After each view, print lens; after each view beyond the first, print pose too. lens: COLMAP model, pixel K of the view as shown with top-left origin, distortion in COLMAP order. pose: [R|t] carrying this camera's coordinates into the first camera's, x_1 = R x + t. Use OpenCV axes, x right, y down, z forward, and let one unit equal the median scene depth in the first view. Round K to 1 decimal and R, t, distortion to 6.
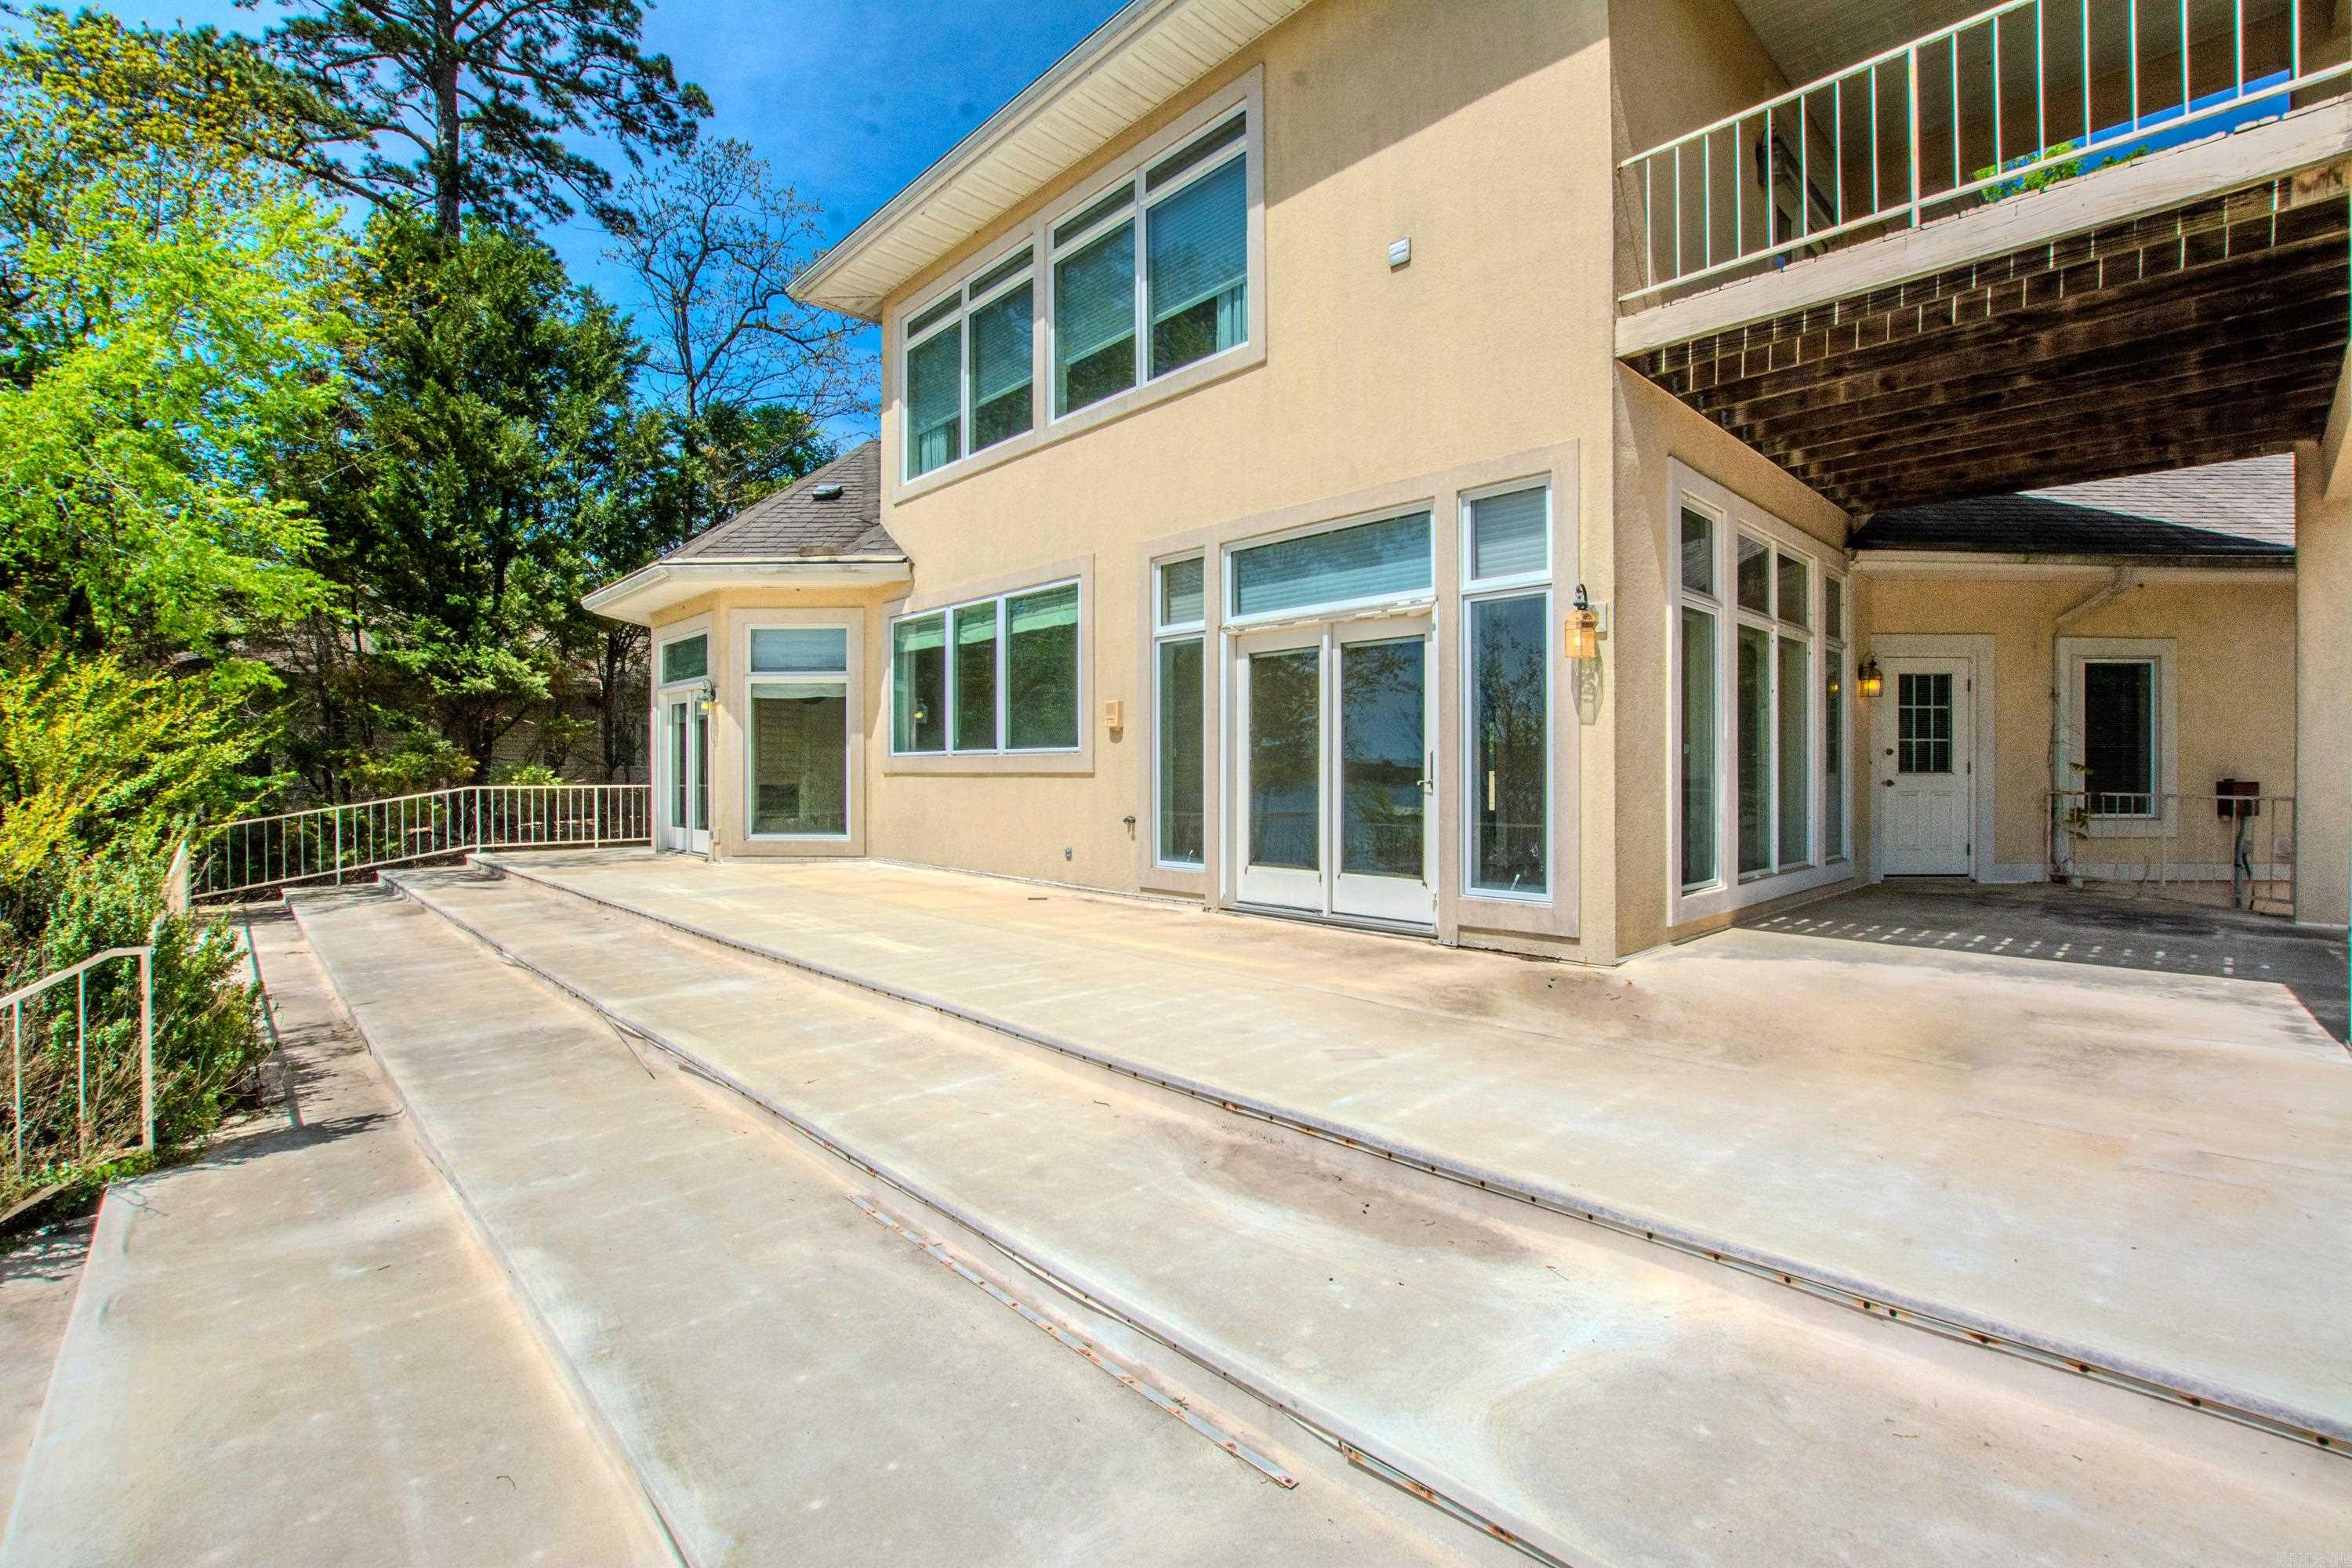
lens RADIAL K [[1037.3, 0, 1186.9], [0, 1037.3, 782.9], [0, 0, 1]] dist [-0.042316, 0.008661]
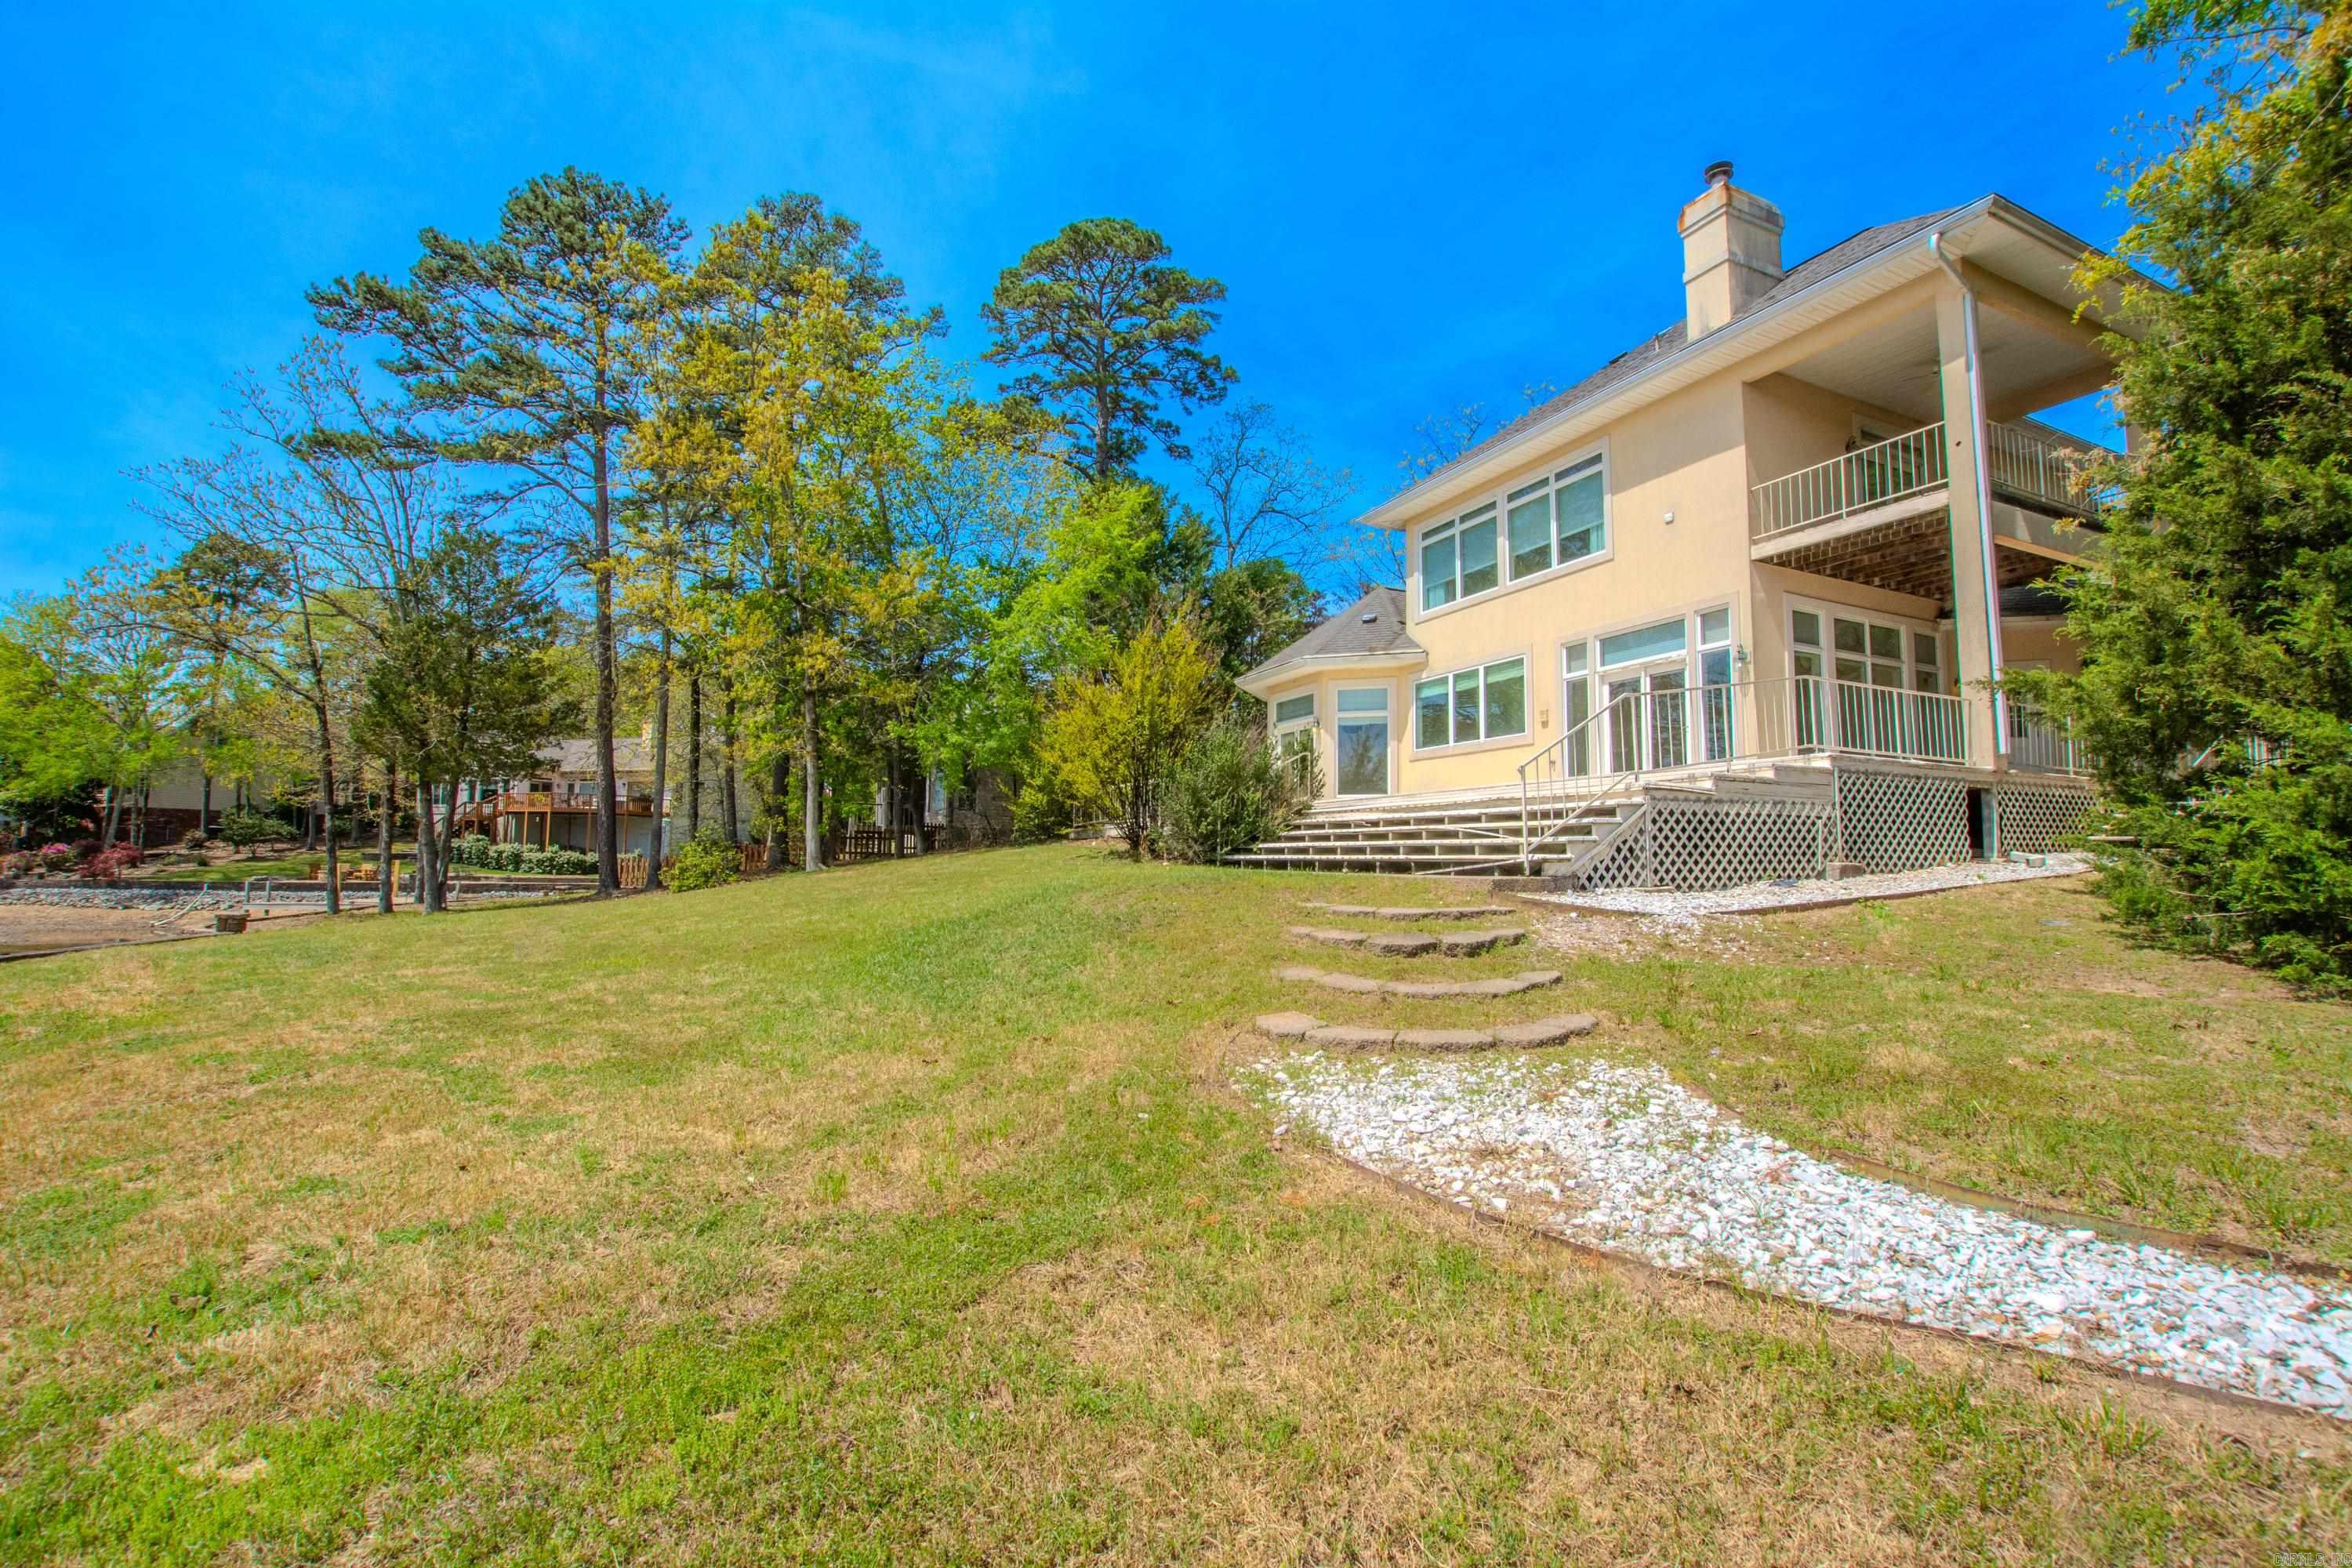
lens RADIAL K [[1037.3, 0, 1186.9], [0, 1037.3, 782.9], [0, 0, 1]] dist [-0.042316, 0.008661]
pose [[0.945817, -0.012448, -0.324463, -0.071203], [-0.016616, 0.996100, -0.086653, 0.254024], [0.324276, 0.087349, 0.941921, -1.175032]]
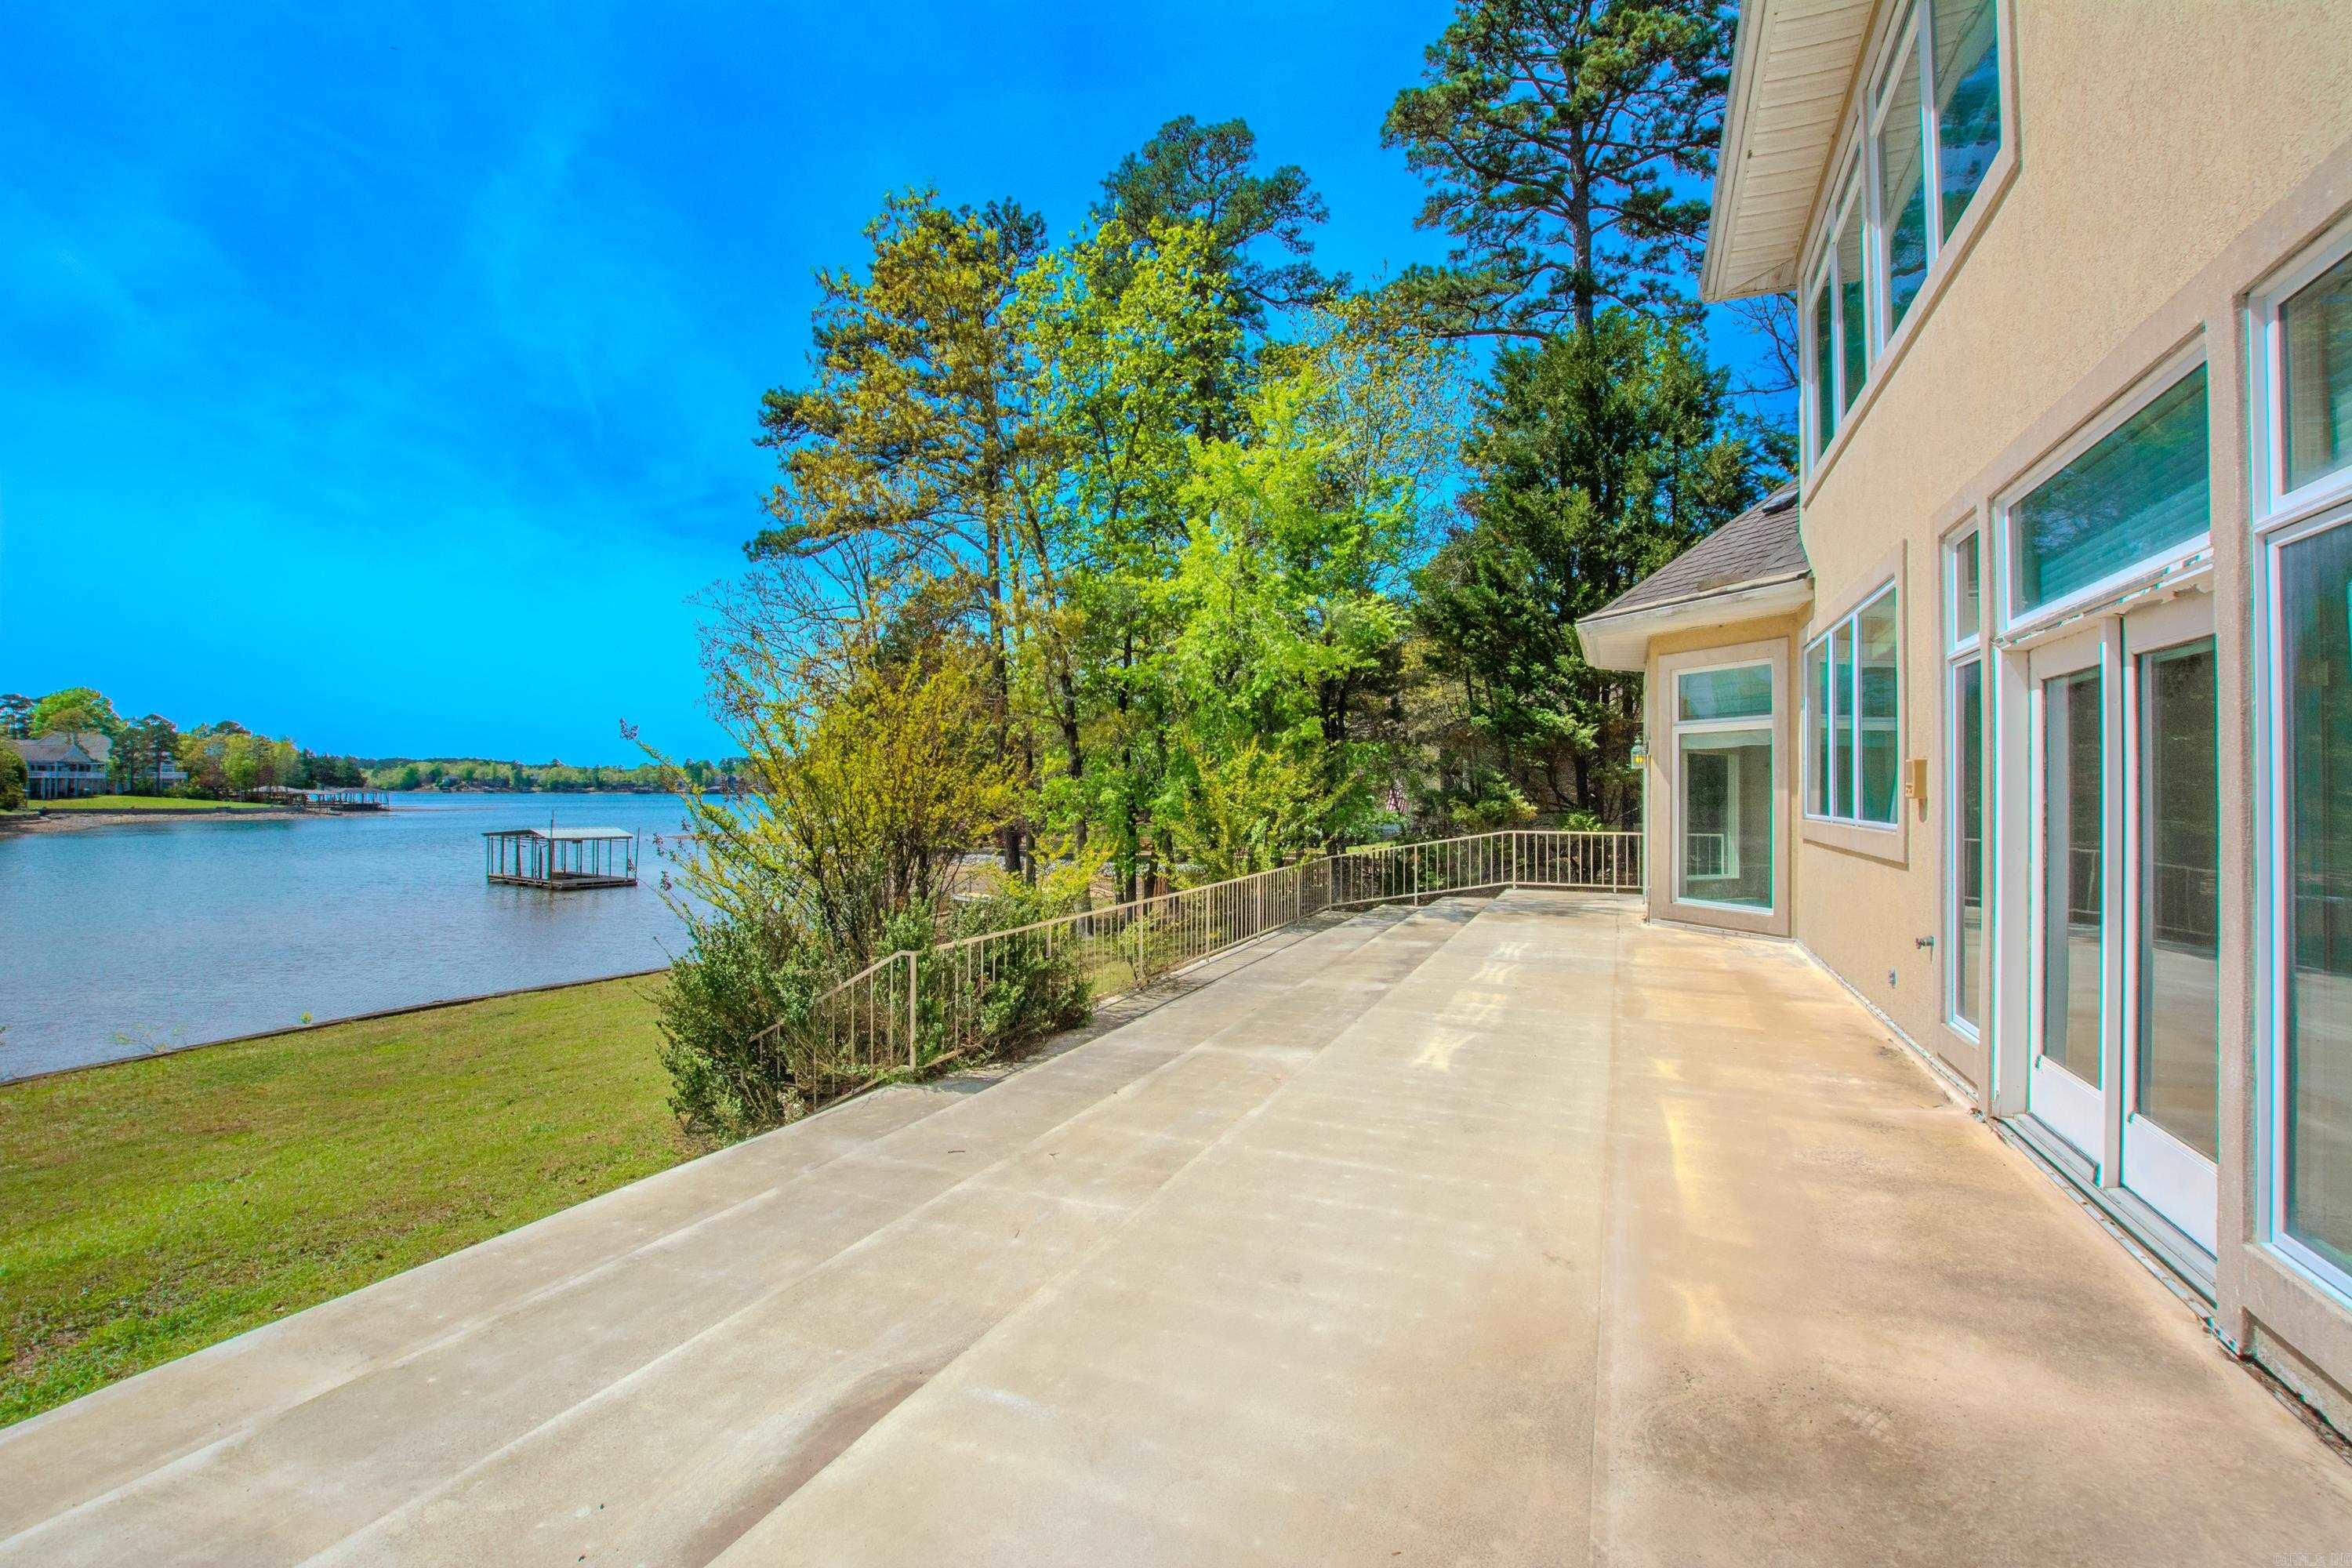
lens RADIAL K [[1037.3, 0, 1186.9], [0, 1037.3, 782.9], [0, 0, 1]] dist [-0.042316, 0.008661]
pose [[0.396109, -0.004169, -0.918194, 0.307714], [-0.013762, 0.999850, -0.010477, -0.045023], [0.918100, 0.016786, 0.395993, 0.285851]]
